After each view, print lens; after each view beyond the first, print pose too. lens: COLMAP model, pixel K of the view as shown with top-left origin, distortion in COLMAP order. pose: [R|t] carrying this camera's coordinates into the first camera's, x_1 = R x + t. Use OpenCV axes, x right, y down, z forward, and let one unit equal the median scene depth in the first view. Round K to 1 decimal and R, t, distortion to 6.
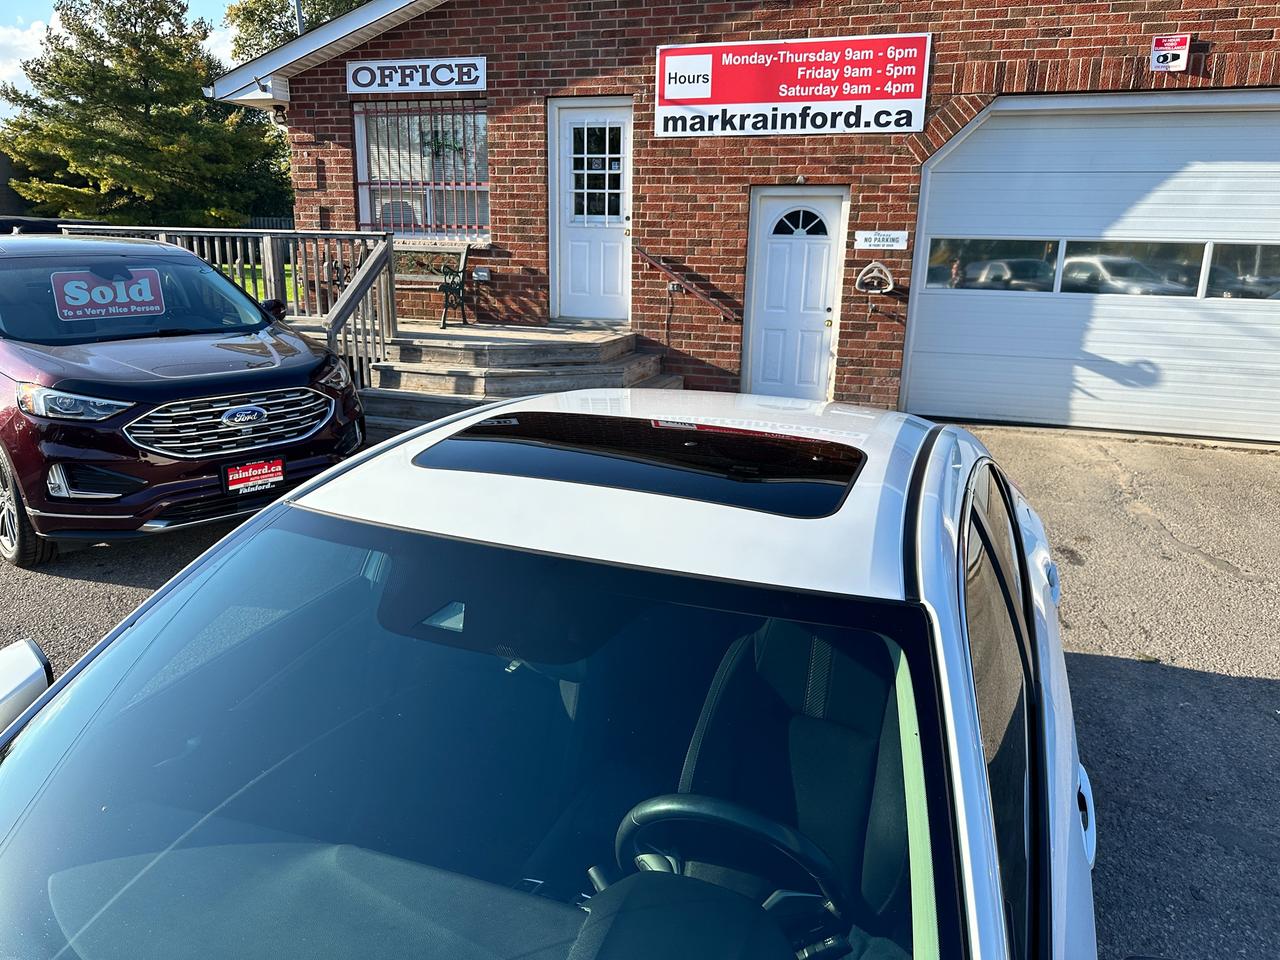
lens RADIAL K [[905.4, 0, 652.3], [0, 905.4, 485.1], [0, 0, 1]] dist [0.034217, -0.046485]
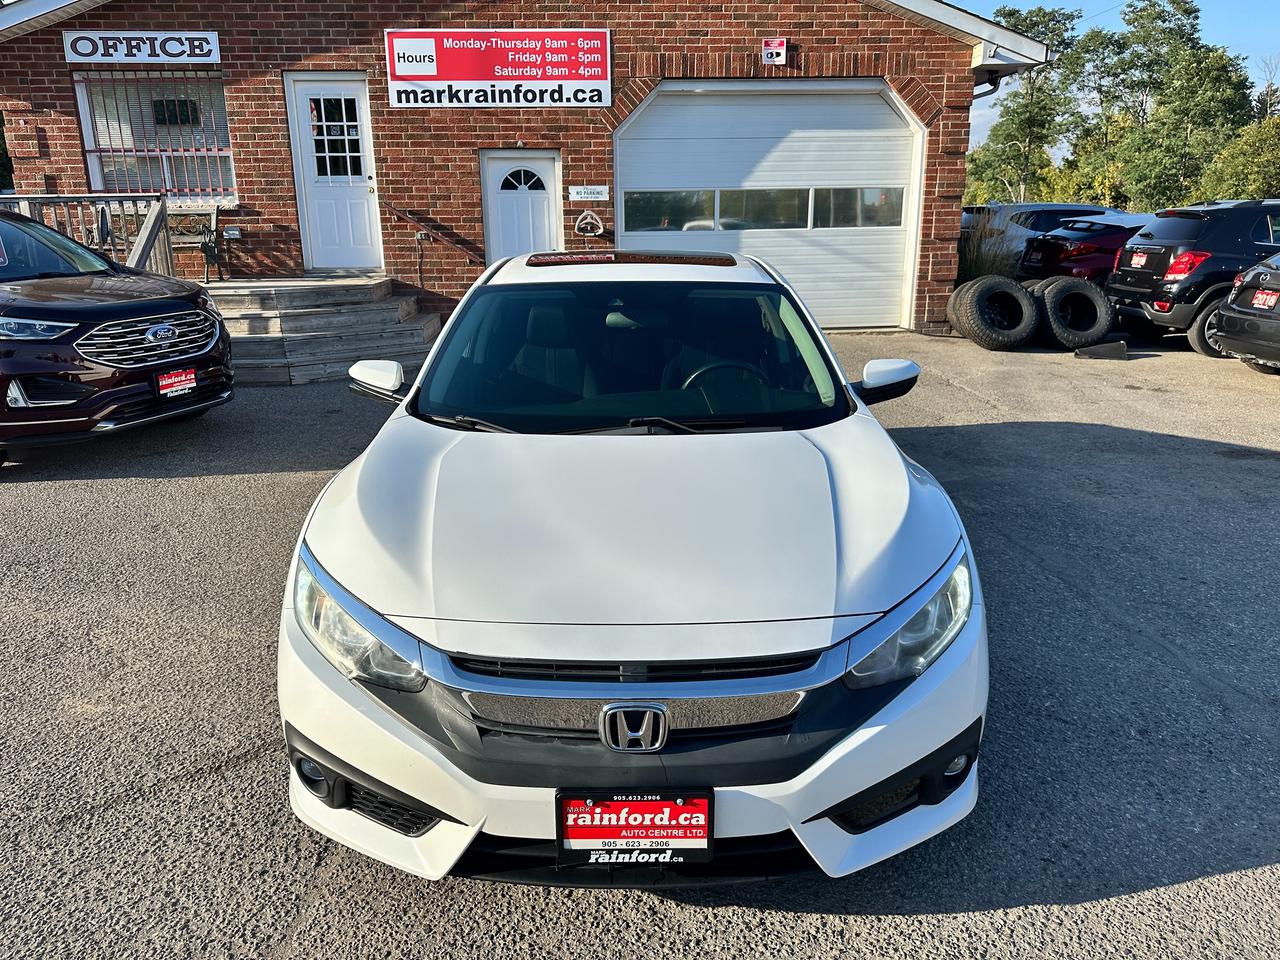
lens RADIAL K [[905.4, 0, 634.7], [0, 905.4, 482.0], [0, 0, 1]] dist [0.034217, -0.046485]
pose [[0.931204, -0.129247, 0.340813, -0.171424], [0.121326, 0.991612, 0.044551, 0.083251], [-0.343713, -0.000137, 0.939075, -0.214151]]
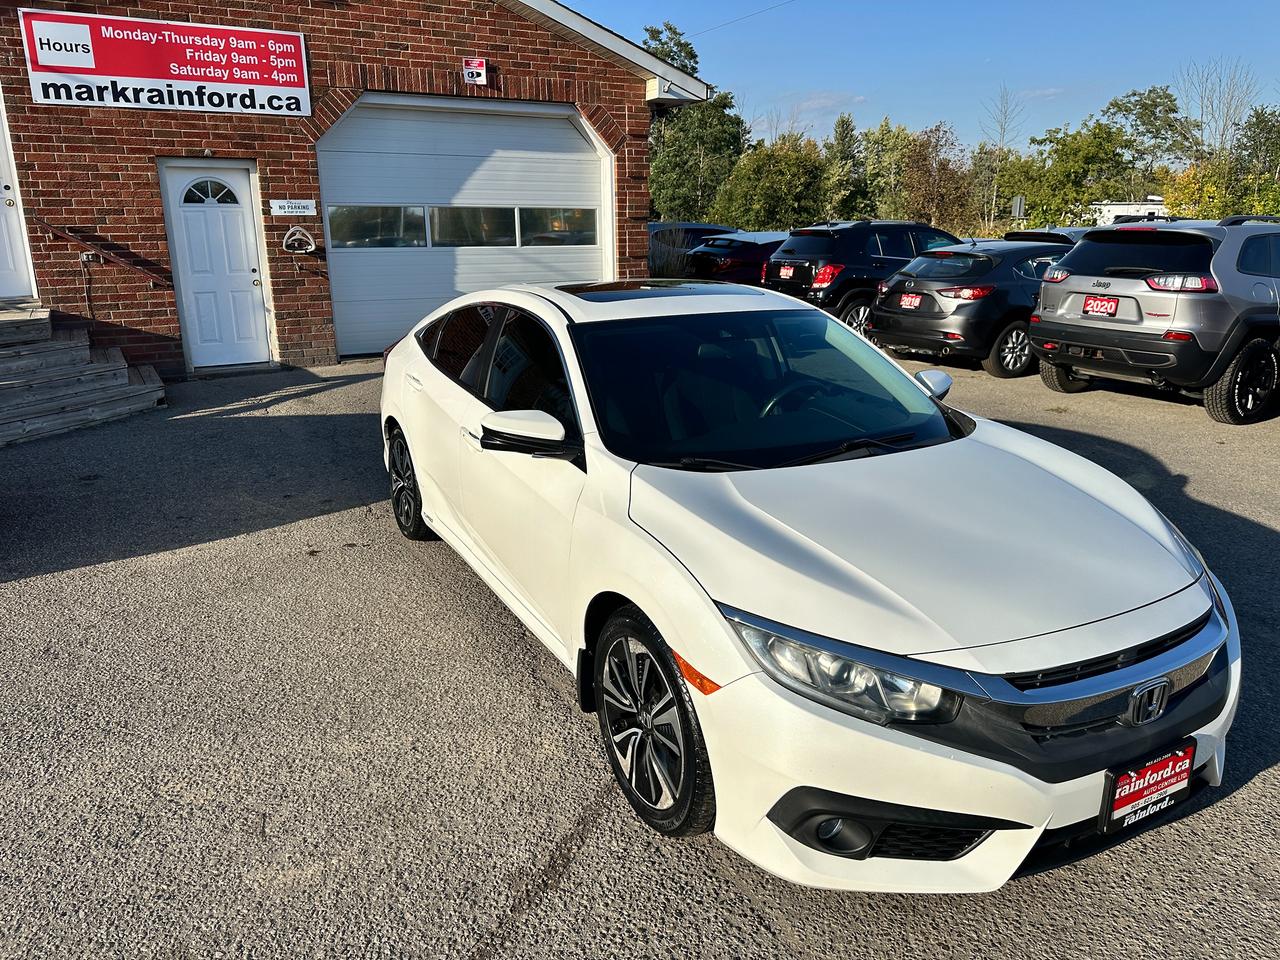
lens RADIAL K [[905.4, 0, 634.3], [0, 905.4, 478.0], [0, 0, 1]] dist [0.034217, -0.046485]
pose [[0.660382, -0.224872, 0.716469, -0.366598], [0.213067, 0.971008, 0.108375, 0.032984], [-0.720068, 0.081086, 0.689149, -0.088035]]
